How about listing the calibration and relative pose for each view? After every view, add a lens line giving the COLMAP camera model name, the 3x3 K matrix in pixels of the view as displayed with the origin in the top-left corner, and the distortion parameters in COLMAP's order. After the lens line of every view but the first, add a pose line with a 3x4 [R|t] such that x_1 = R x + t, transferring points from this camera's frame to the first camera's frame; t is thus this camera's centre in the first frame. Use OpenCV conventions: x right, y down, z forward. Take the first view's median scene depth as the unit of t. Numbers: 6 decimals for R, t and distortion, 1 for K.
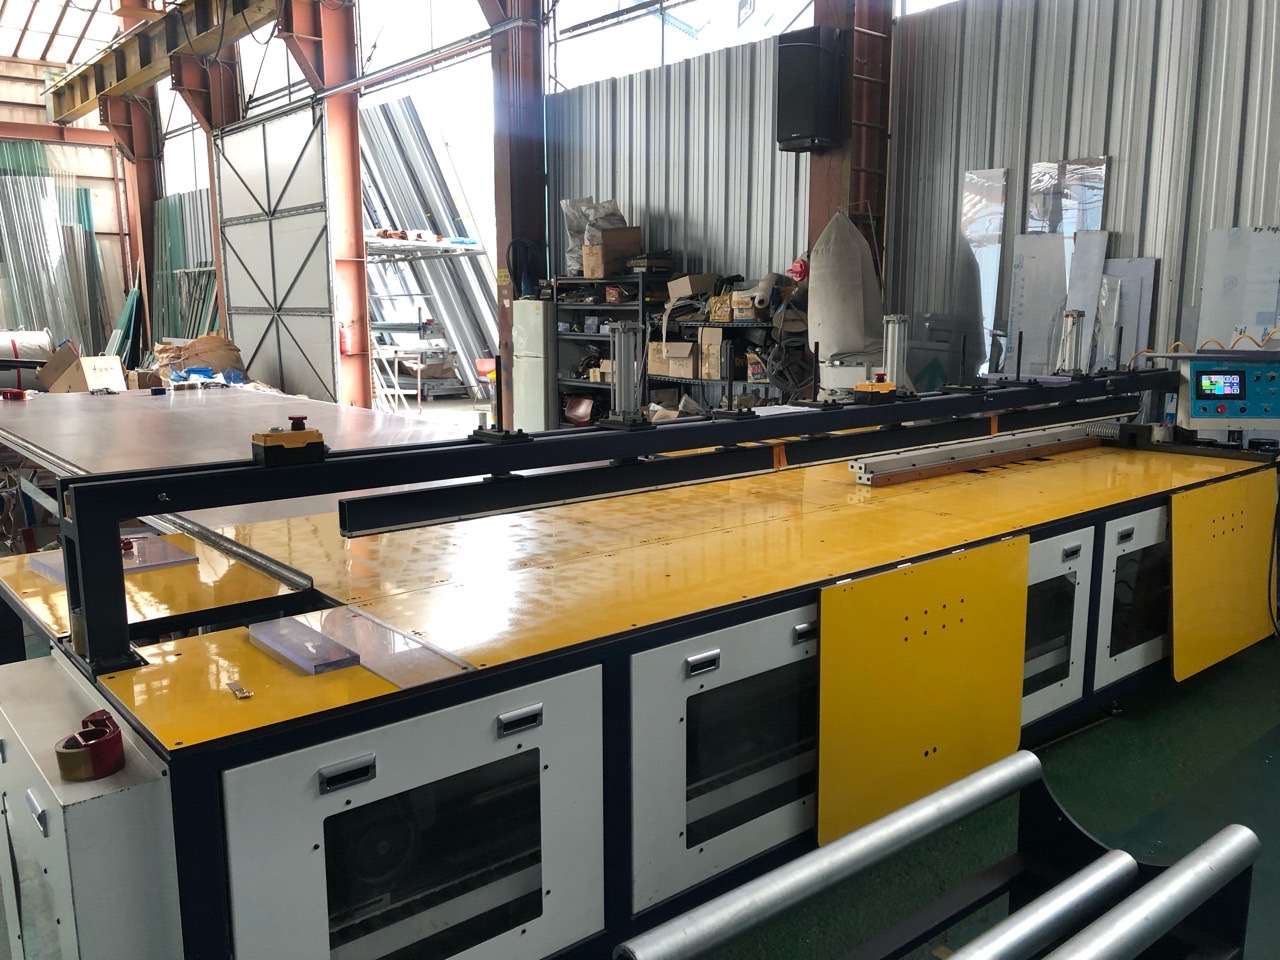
lens RADIAL K [[1051.7, 0, 632.0], [0, 1051.7, 485.6], [0, 0, 1]] dist [0.035304, -0.036411]
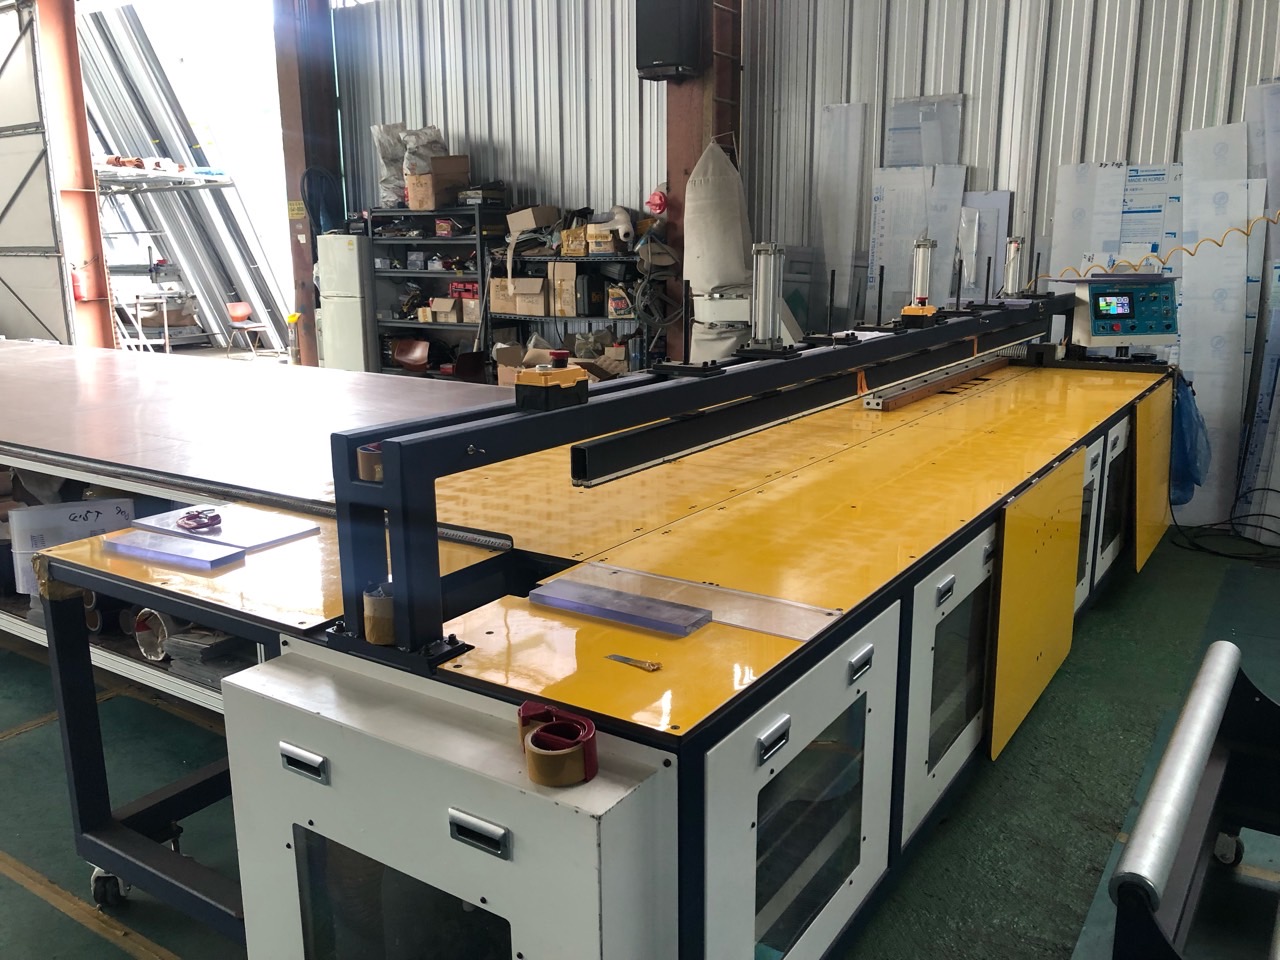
lens RADIAL K [[1051.7, 0, 628.7], [0, 1051.7, 482.4], [0, 0, 1]] dist [0.035304, -0.036411]
pose [[0.959984, -0.066836, 0.271961, -0.161720], [0.052926, 0.996902, 0.058175, -0.001283], [-0.275007, -0.041453, 0.960548, 0.047189]]
